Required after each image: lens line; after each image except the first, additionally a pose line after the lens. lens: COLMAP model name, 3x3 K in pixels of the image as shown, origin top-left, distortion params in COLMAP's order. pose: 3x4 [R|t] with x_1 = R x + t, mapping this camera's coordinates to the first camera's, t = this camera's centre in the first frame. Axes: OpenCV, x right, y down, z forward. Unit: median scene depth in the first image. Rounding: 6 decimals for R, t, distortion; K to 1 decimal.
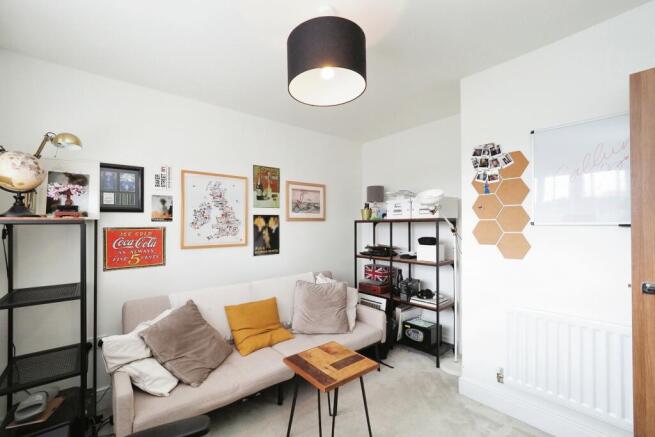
lens RADIAL K [[276.8, 0, 314.4], [0, 276.8, 222.0], [0, 0, 1]] dist [0.000084, 0.000013]
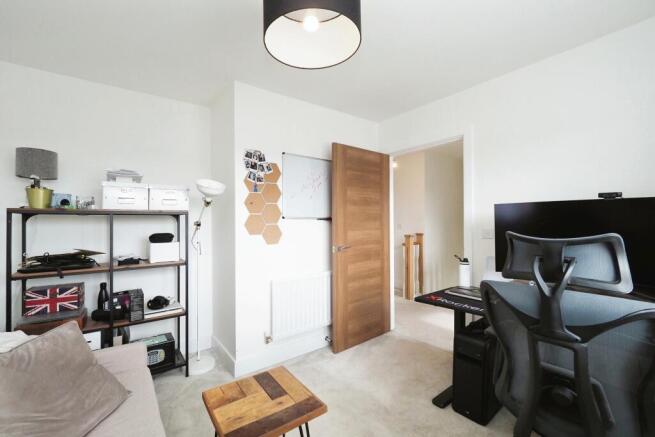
lens RADIAL K [[276.8, 0, 314.4], [0, 276.8, 222.0], [0, 0, 1]] dist [0.000084, 0.000013]
pose [[0.058368, 0.008926, 0.998255, -0.540530], [-0.003132, 0.999957, -0.008758, 0.035555], [-0.998290, -0.002616, 0.058394, 0.668779]]
